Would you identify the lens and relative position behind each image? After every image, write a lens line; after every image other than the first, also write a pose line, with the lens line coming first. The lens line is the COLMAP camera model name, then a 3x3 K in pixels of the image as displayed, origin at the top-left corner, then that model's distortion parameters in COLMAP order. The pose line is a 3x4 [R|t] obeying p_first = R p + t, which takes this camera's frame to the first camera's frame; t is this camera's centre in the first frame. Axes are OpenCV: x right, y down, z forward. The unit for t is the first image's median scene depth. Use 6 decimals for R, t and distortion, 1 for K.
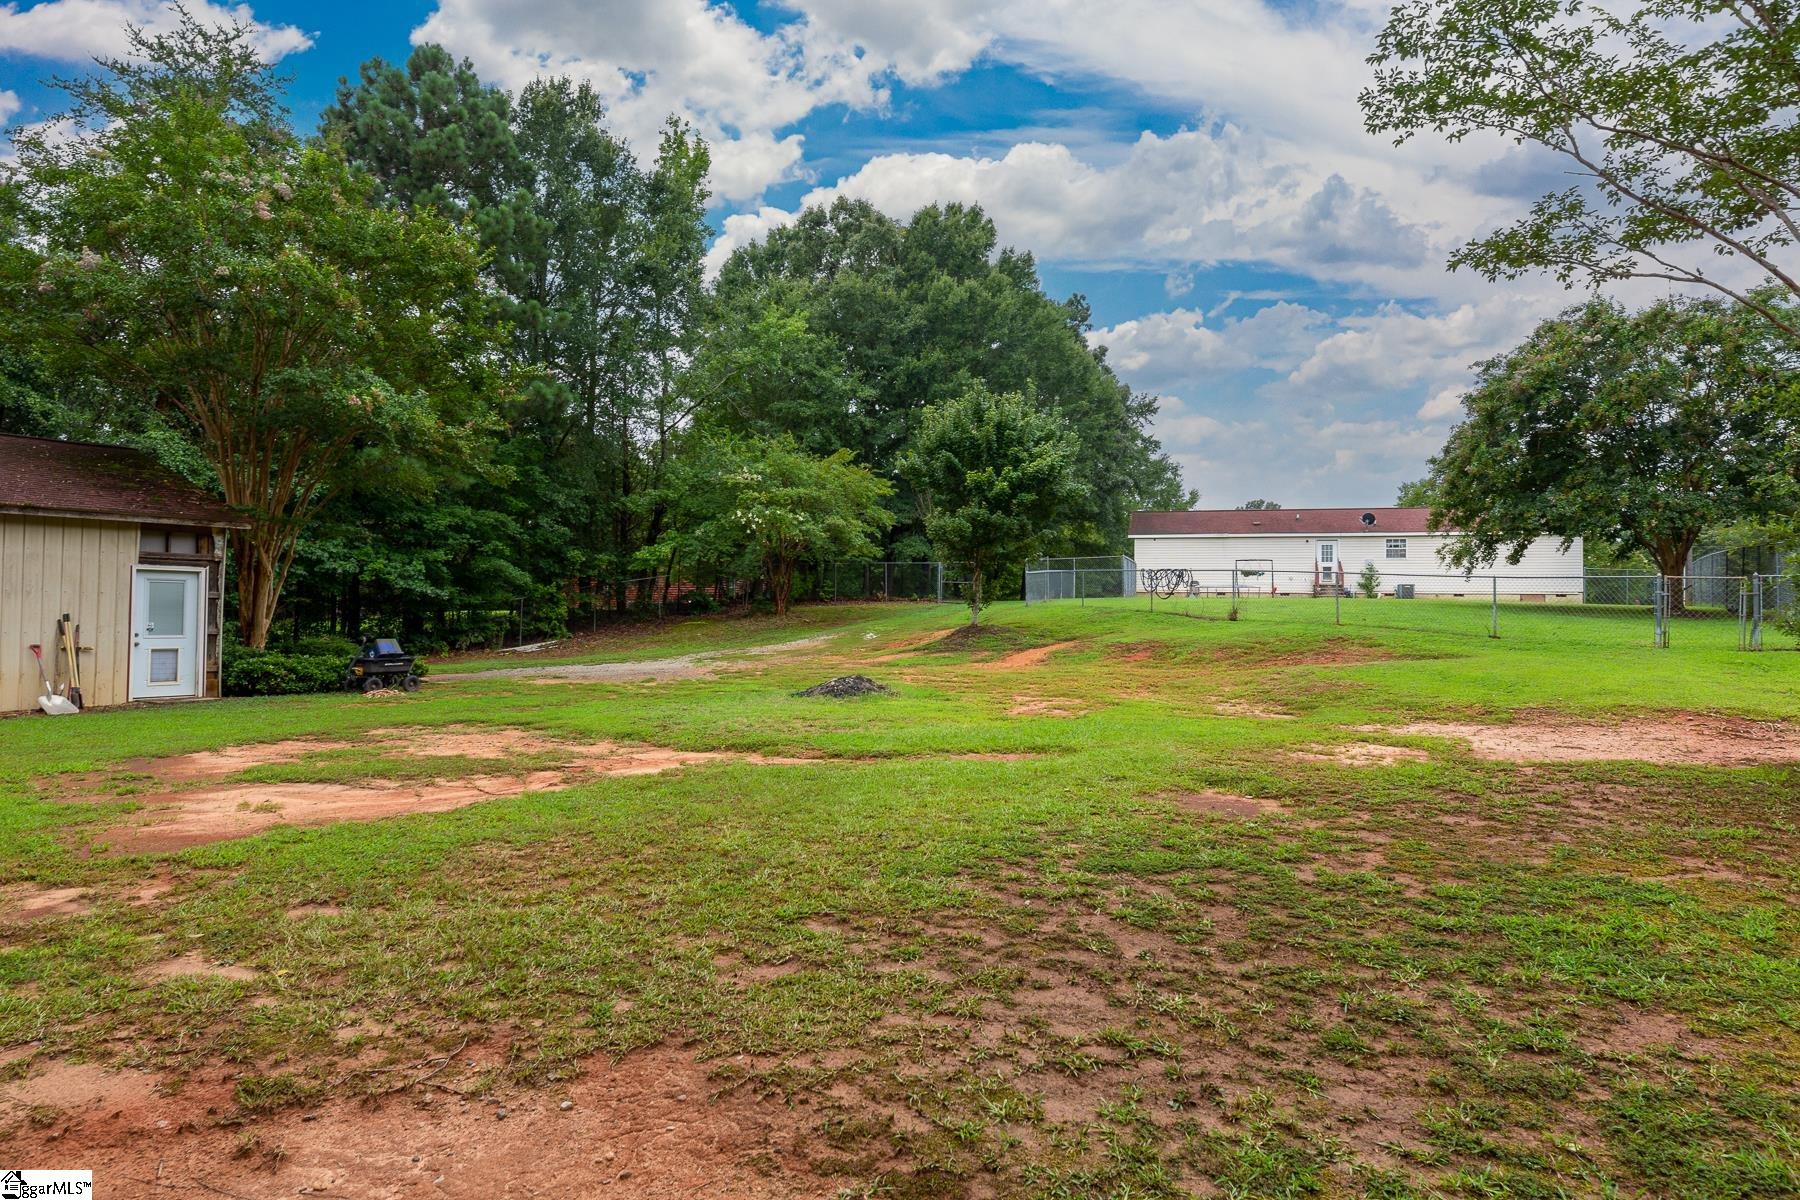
lens RADIAL K [[1044.4, 0, 899.0], [0, 1044.4, 606.9], [0, 0, 1]] dist [0.001955, -0.000714]
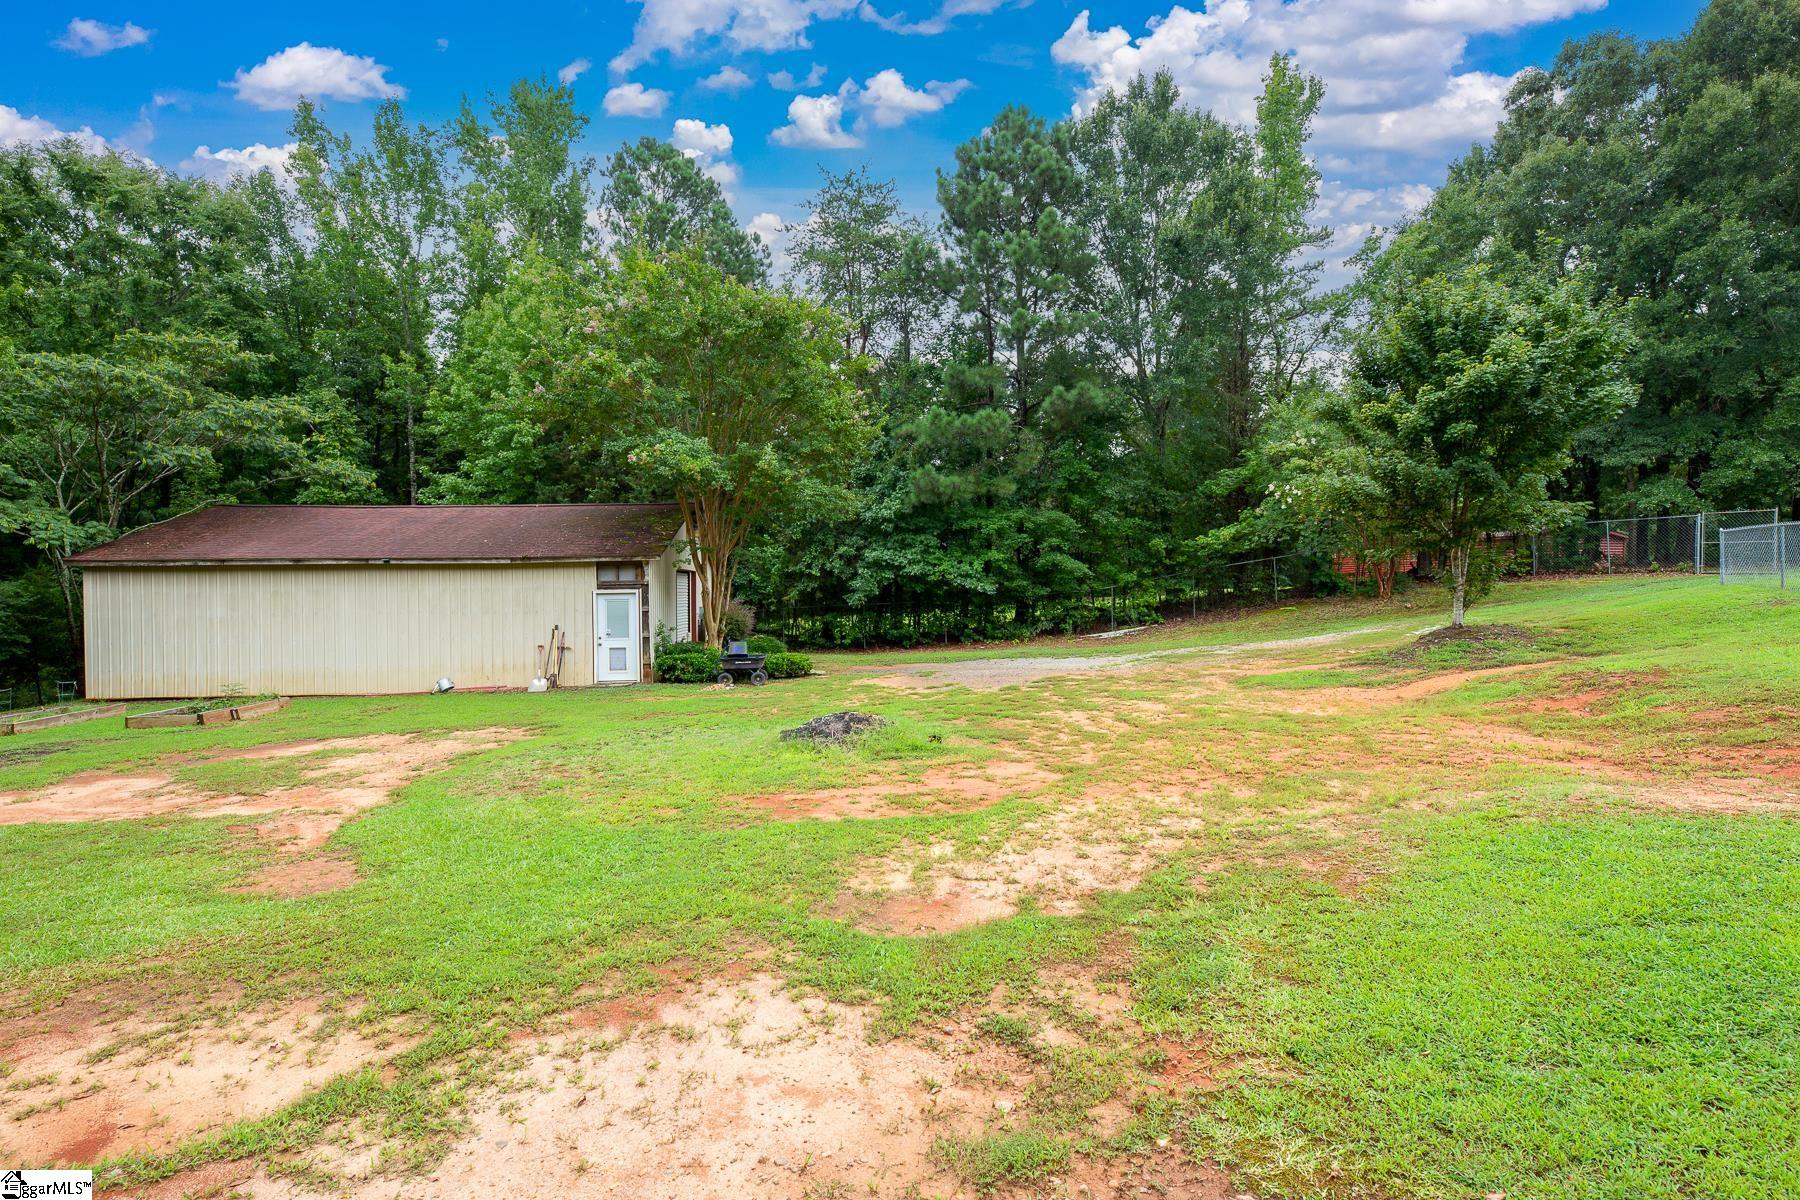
lens RADIAL K [[895.4, 0, 893.2], [0, 895.4, 589.3], [0, 0, 1]] dist [0.002917, 0.000454]
pose [[0.586822, -0.018594, -0.809503, 0.520523], [0.032315, 0.999478, 0.000468, -0.028364], [0.809071, -0.026434, 0.587116, 0.591656]]
